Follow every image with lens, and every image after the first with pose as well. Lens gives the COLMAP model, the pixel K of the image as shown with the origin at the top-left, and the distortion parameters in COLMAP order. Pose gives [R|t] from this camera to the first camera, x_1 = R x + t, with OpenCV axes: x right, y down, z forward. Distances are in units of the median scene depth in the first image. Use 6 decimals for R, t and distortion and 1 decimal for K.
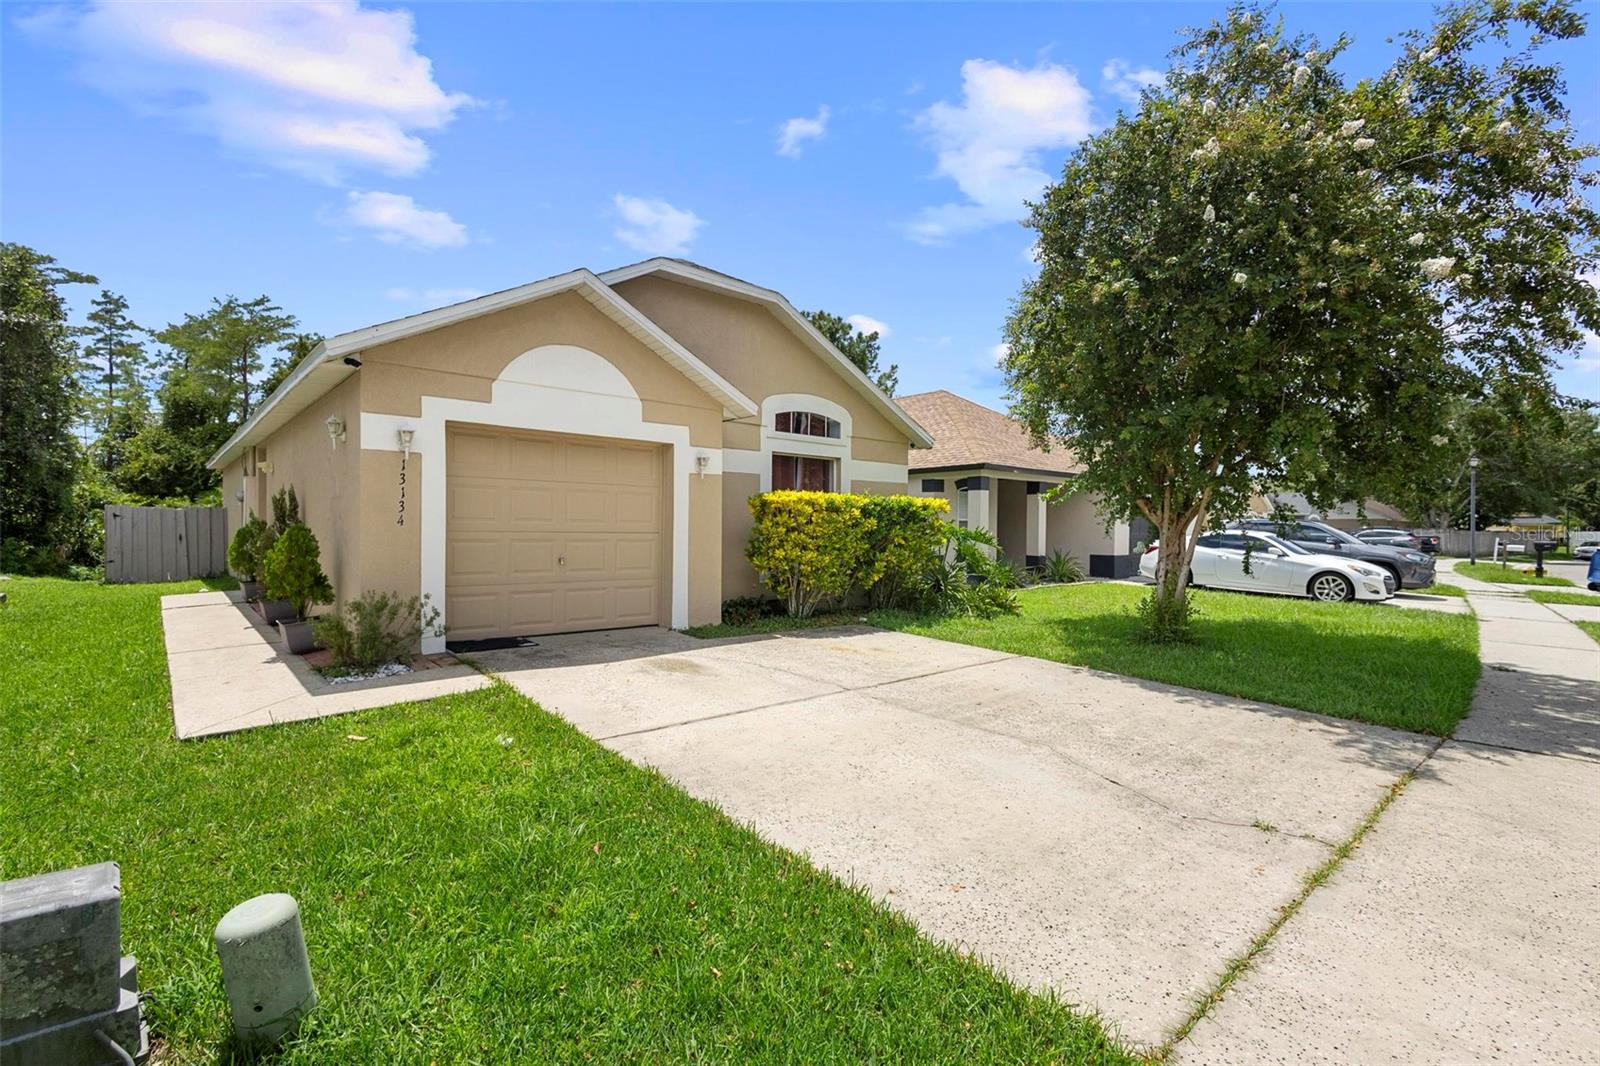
lens RADIAL K [[739.2, 0, 798.7], [0, 739.2, 520.7], [0, 0, 1]] dist [0.006785, -0.000100]
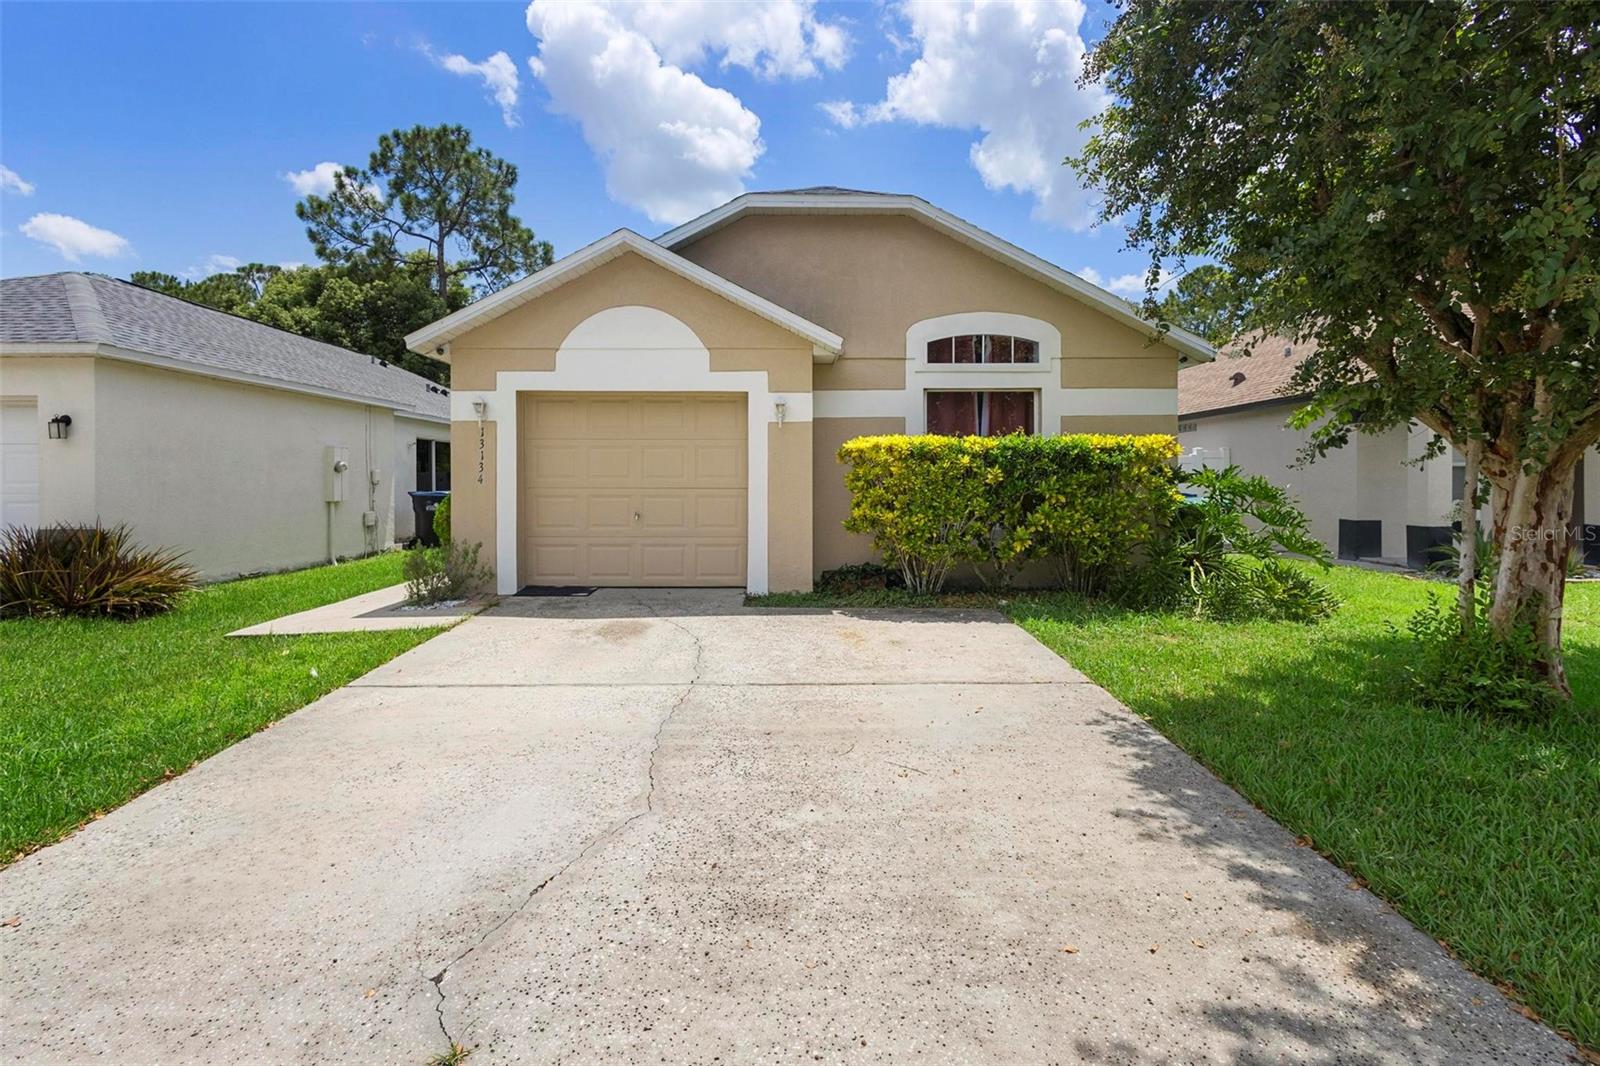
lens RADIAL K [[756.6, 0, 800.3], [0, 756.6, 481.4], [0, 0, 1]] dist [0.003784, -0.000389]
pose [[0.754628, -0.011423, -0.656053, 0.551231], [0.016214, 0.999868, 0.001241, 0.008483], [0.655952, -0.011573, 0.754714, 0.365460]]
